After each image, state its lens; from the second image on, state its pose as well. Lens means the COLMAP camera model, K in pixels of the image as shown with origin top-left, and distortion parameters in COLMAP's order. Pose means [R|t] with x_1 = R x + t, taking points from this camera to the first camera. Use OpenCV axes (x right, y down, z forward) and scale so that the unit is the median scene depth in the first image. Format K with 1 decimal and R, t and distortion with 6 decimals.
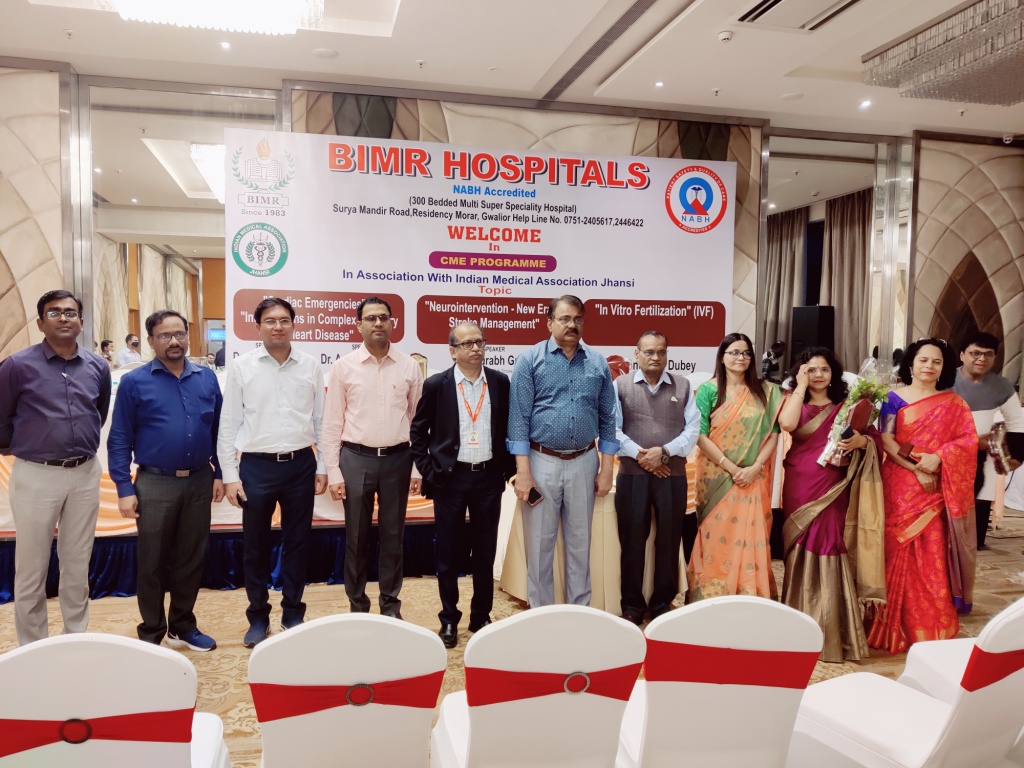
lens RADIAL K [[773.8, 0, 485.5], [0, 773.8, 405.4], [0, 0, 1]] dist [0.009964, -0.022199]
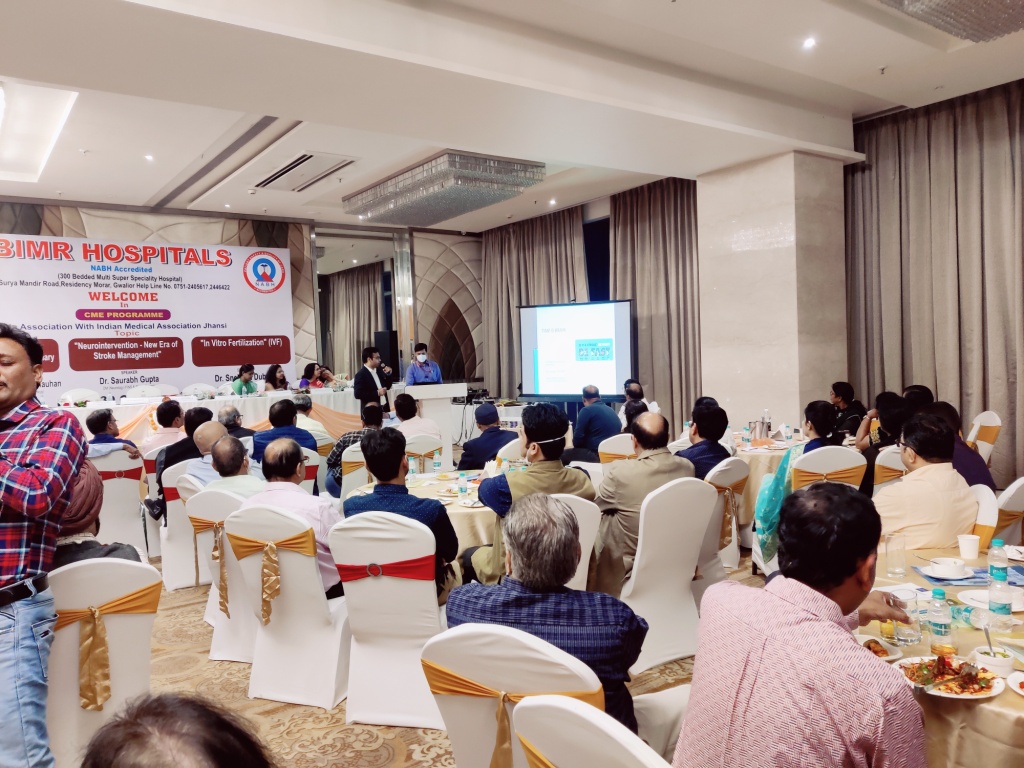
lens RADIAL K [[773.8, 0, 512.4], [0, 773.8, 398.8], [0, 0, 1]] dist [0.009964, -0.022199]
pose [[0.911573, -0.067871, 0.405498, 0.076779], [0.081203, 0.996573, -0.015743, 0.064263], [-0.403040, 0.047279, 0.913960, -0.687475]]
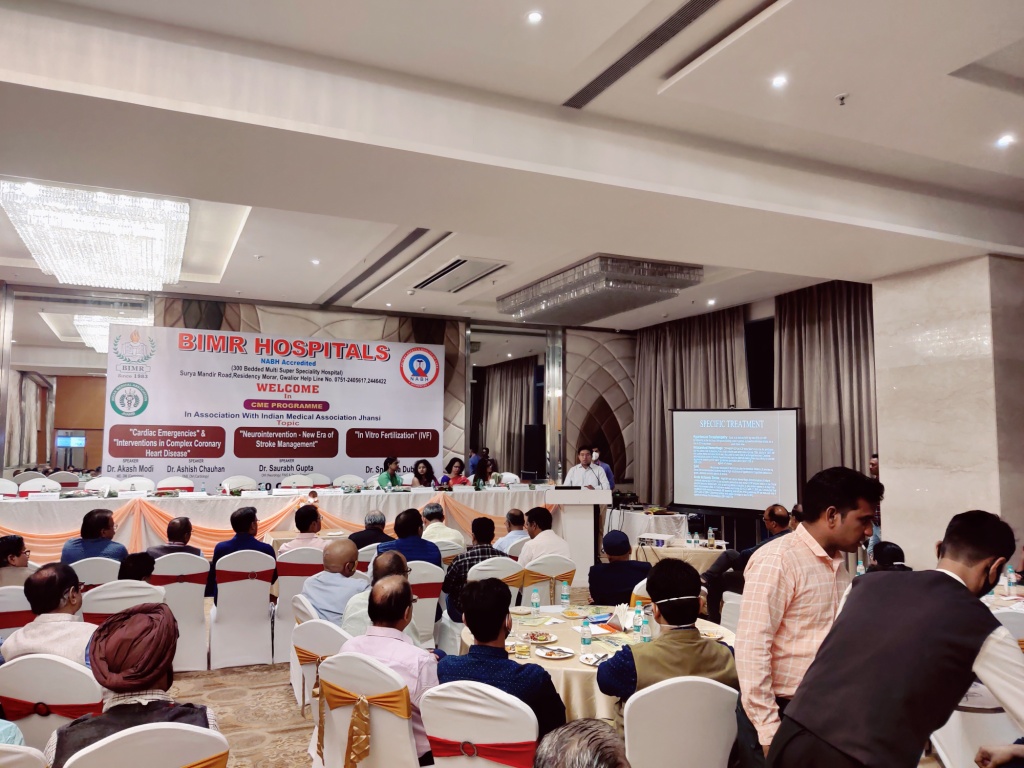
lens RADIAL K [[773.8, 0, 519.3], [0, 773.8, 383.5], [0, 0, 1]] dist [0.009964, -0.022199]
pose [[0.975376, 0.011226, 0.220264, 0.124521], [0.022618, 0.988347, -0.150526, 0.019318], [-0.219387, 0.151802, 0.963756, -0.641898]]
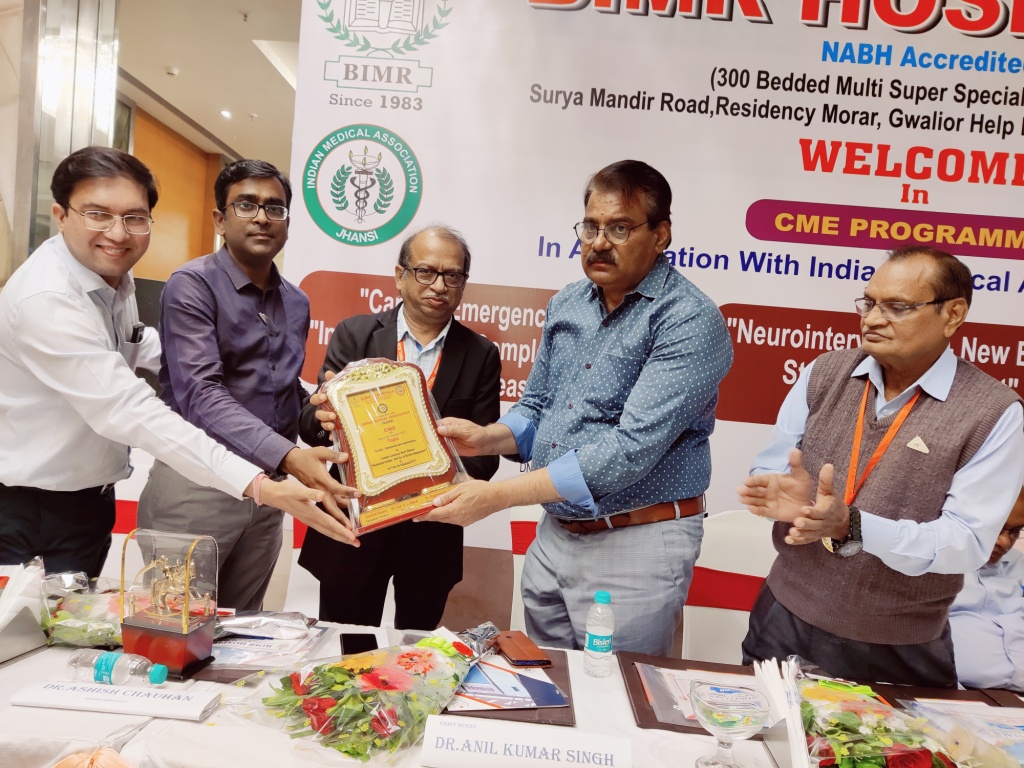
lens RADIAL K [[773.8, 0, 492.5], [0, 773.8, 397.8], [0, 0, 1]] dist [0.009964, -0.022199]
pose [[0.961665, 0.078145, -0.262857, -0.086040], [-0.089371, 0.995516, -0.031007, -0.067185], [0.259255, 0.053310, 0.964336, 0.560206]]
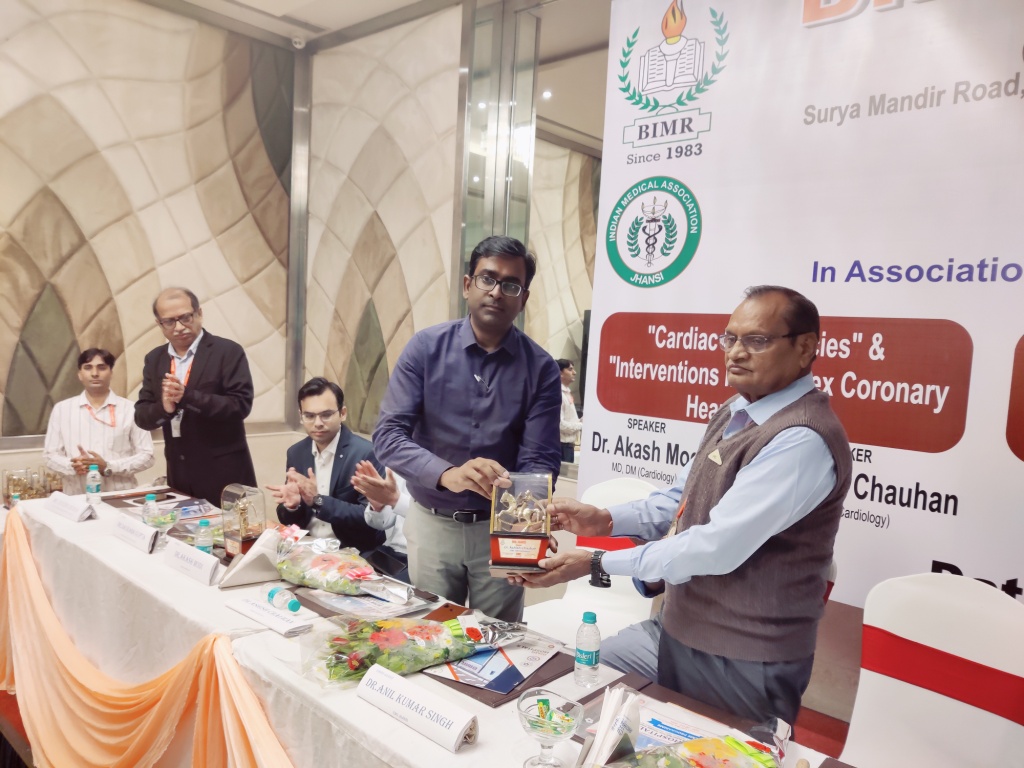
lens RADIAL K [[773.8, 0, 502.3], [0, 773.8, 401.9], [0, 0, 1]] dist [0.009964, -0.022199]
pose [[0.569011, 0.086651, -0.817752, 0.063463], [-0.105263, 0.993927, 0.032075, -0.093164], [0.815565, 0.067828, 0.574676, 0.608284]]
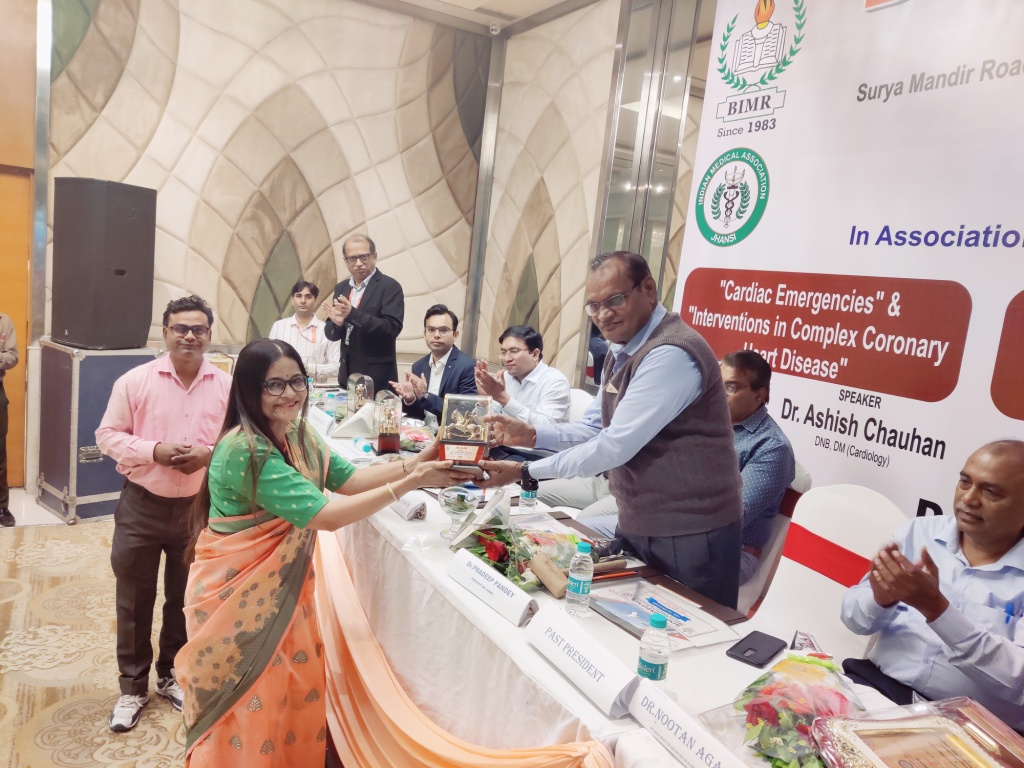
lens RADIAL K [[773.8, 0, 496.5], [0, 773.8, 393.4], [0, 0, 1]] dist [0.009964, -0.022199]
pose [[0.282136, 0.152149, -0.947233, 0.199092], [-0.173372, 0.979174, 0.105640, -0.086735], [0.943579, 0.134419, 0.302639, 0.649890]]
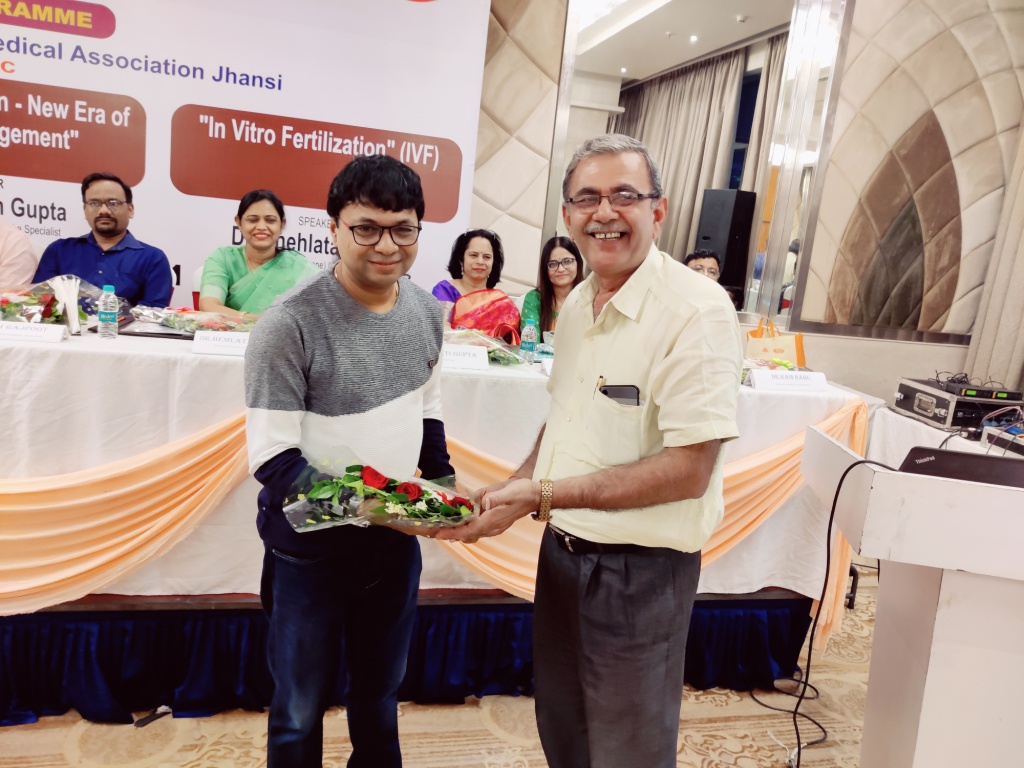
lens RADIAL K [[773.8, 0, 496.0], [0, 773.8, 378.8], [0, 0, 1]] dist [0.009964, -0.022199]
pose [[0.994851, 0.093029, 0.040217, 0.348218], [-0.097363, 0.987455, 0.124314, -0.040761], [-0.028148, -0.127589, 0.991428, 0.468324]]
